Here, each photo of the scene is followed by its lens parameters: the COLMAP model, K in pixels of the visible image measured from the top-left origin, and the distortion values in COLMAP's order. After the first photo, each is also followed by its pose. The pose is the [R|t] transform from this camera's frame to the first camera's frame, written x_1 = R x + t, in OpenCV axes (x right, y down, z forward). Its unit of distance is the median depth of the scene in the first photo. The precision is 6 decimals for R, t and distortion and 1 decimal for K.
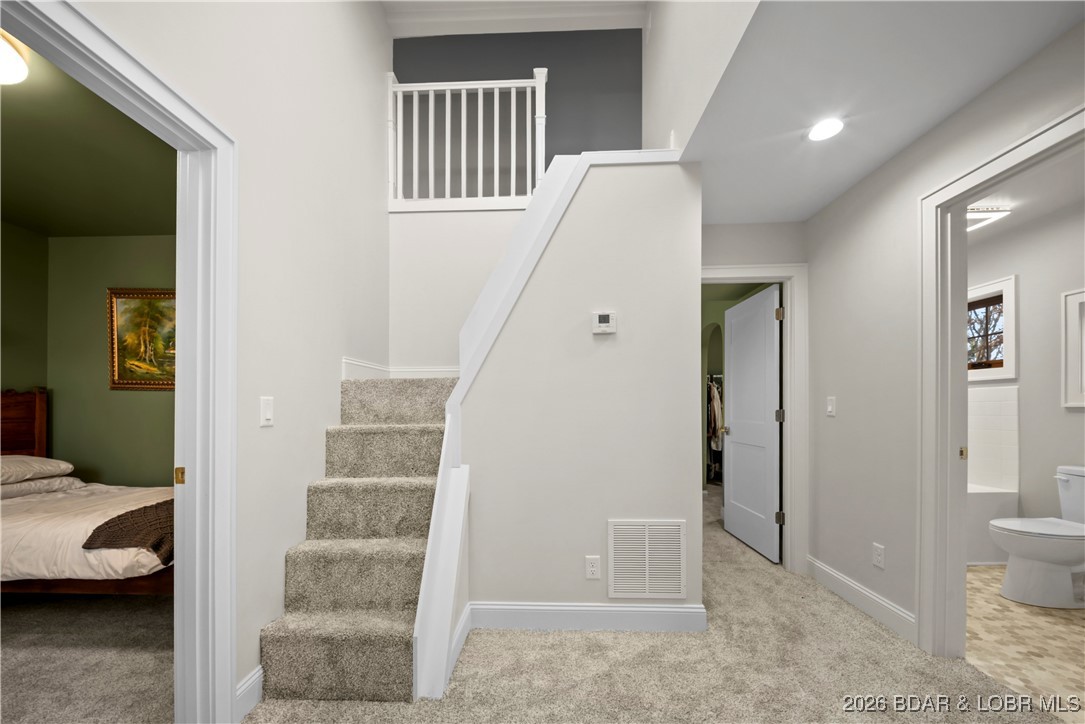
lens RADIAL K [[395.6, 0, 546.7], [0, 395.6, 403.5], [0, 0, 1]] dist [-0.013065, -0.000203]
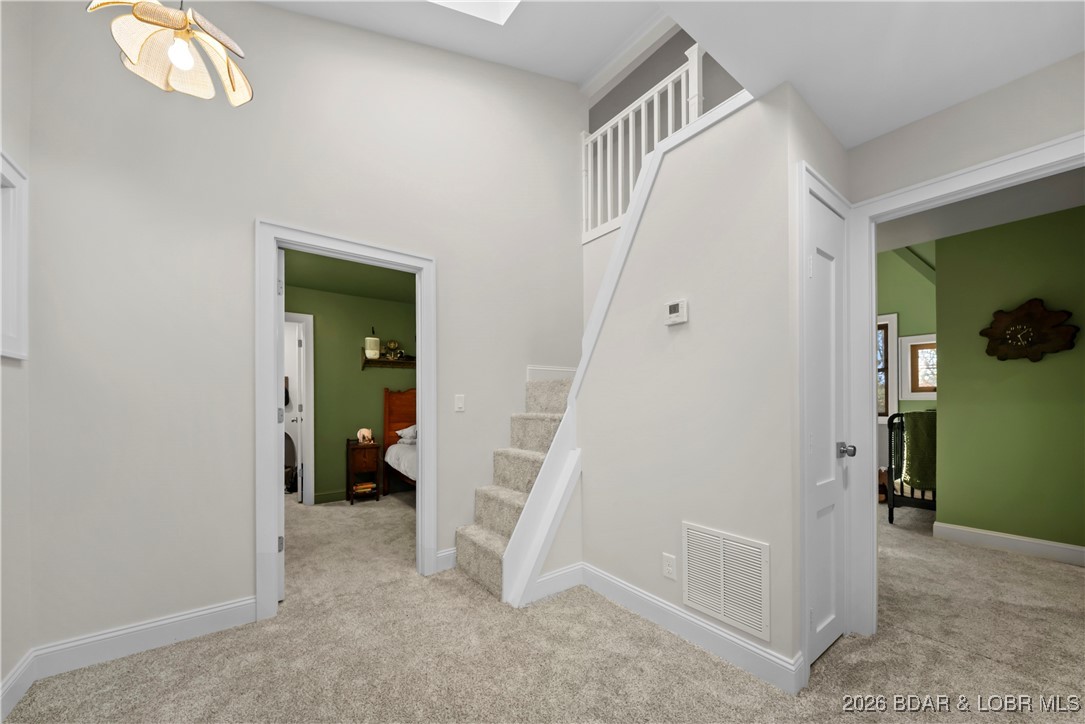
lens RADIAL K [[395.6, 0, 546.7], [0, 395.6, 403.5], [0, 0, 1]] dist [-0.013065, -0.000203]
pose [[0.631293, 0.008984, -0.775493, 0.662159], [0.002049, 0.999910, 0.013252, 0.000904], [0.775542, -0.009955, 0.631218, 0.152546]]
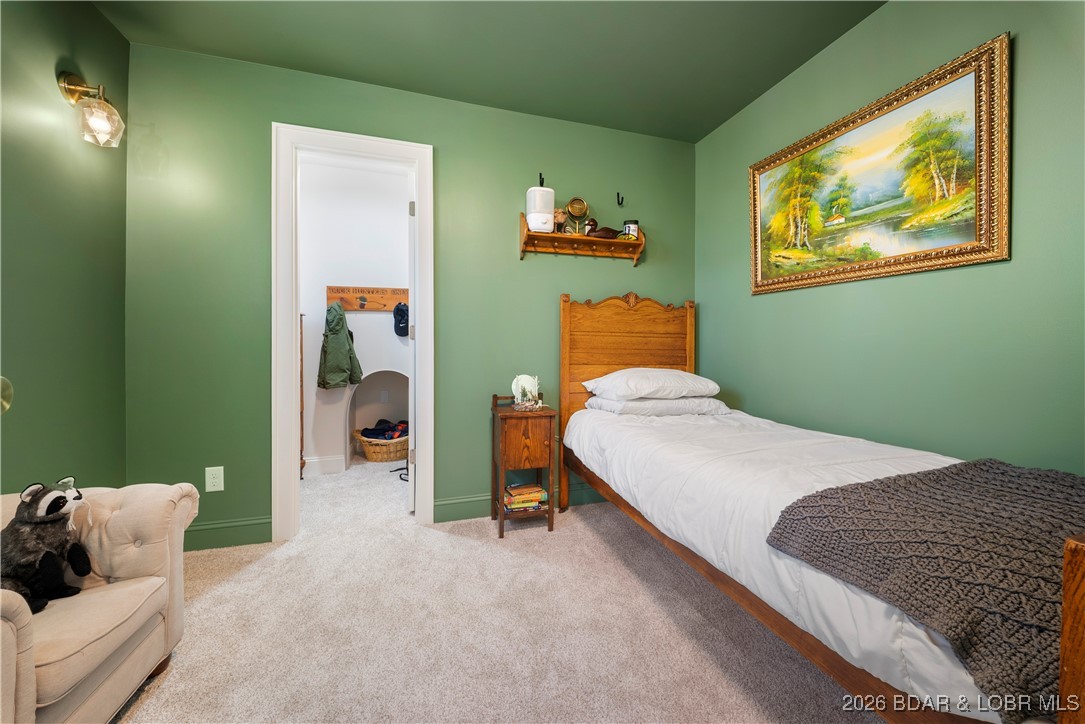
lens RADIAL K [[388.1, 0, 543.0], [0, 388.1, 353.8], [0, 0, 1]] dist [-0.006342, 0.000053]
pose [[0.314161, 0.016352, -0.949229, -0.684783], [0.002371, 0.999835, 0.018008, 0.092576], [0.949367, -0.007908, 0.314071, 0.470109]]
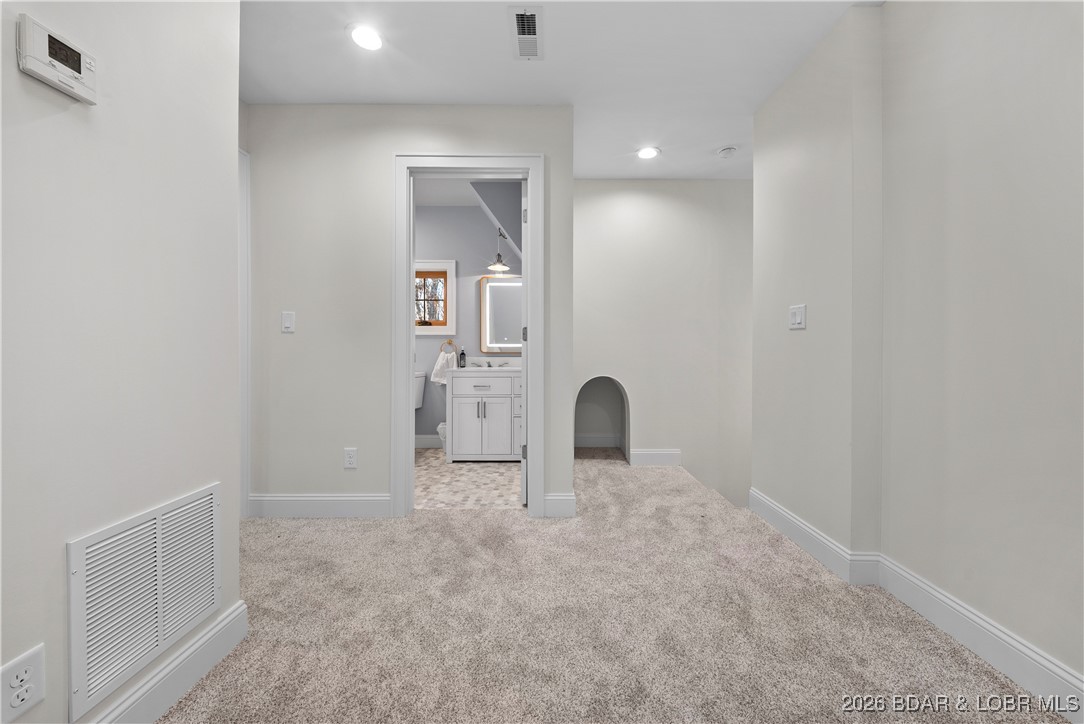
lens RADIAL K [[387.7, 0, 542.5], [0, 387.7, 353.8], [0, 0, 1]] dist [-0.006342, 0.000053]
pose [[-0.001512, -0.010948, 0.999939, -0.243205], [-0.009320, 0.999897, 0.010933, 0.082672], [-0.999955, -0.009303, -0.001614, 0.483979]]
